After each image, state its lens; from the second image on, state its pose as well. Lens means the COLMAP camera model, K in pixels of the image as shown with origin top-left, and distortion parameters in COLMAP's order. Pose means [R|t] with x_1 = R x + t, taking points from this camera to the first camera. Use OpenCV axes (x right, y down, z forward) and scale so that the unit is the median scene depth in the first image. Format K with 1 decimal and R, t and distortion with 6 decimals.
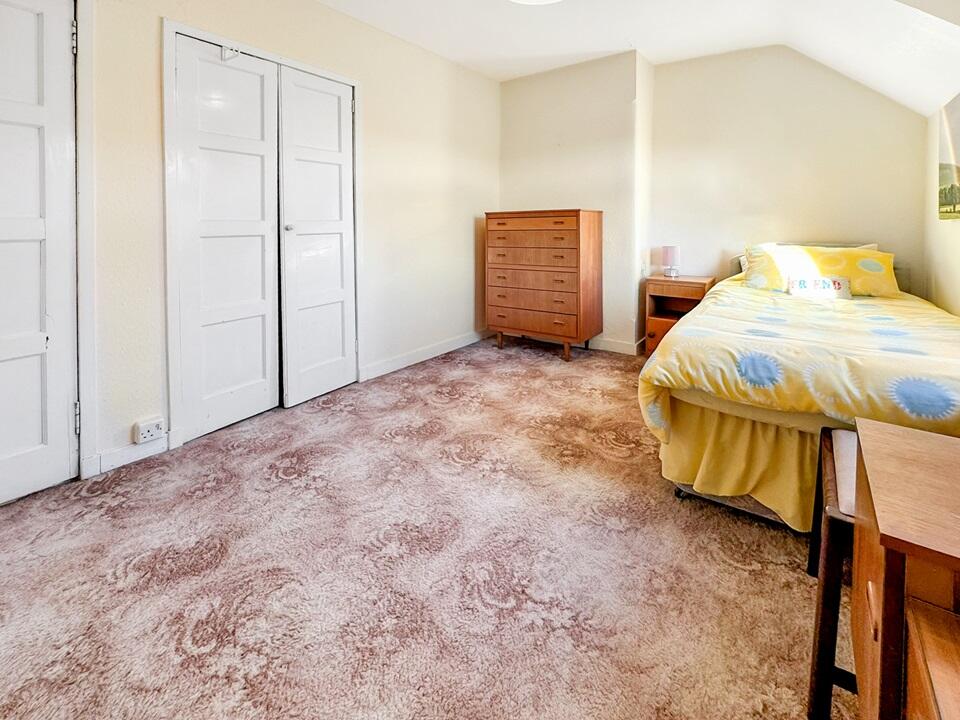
lens RADIAL K [[373.9, 0, 482.0], [0, 373.9, 232.3], [0, 0, 1]] dist [-0.000619, 0.000064]
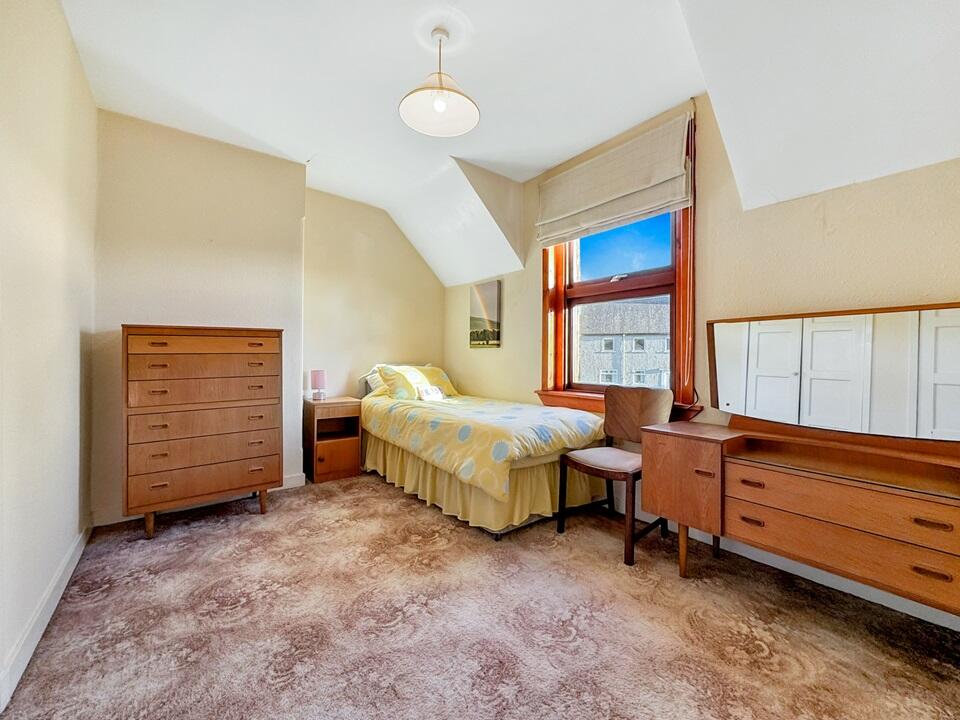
lens RADIAL K [[394.4, 0, 480.0], [0, 394.4, 360.0], [0, 0, 1]] dist [-0.000165, 0.000068]
pose [[0.337501, -0.011657, 0.941253, -0.541663], [0.006546, 0.999928, 0.010036, 0.002542], [-0.941302, 0.002774, 0.337553, 0.331124]]
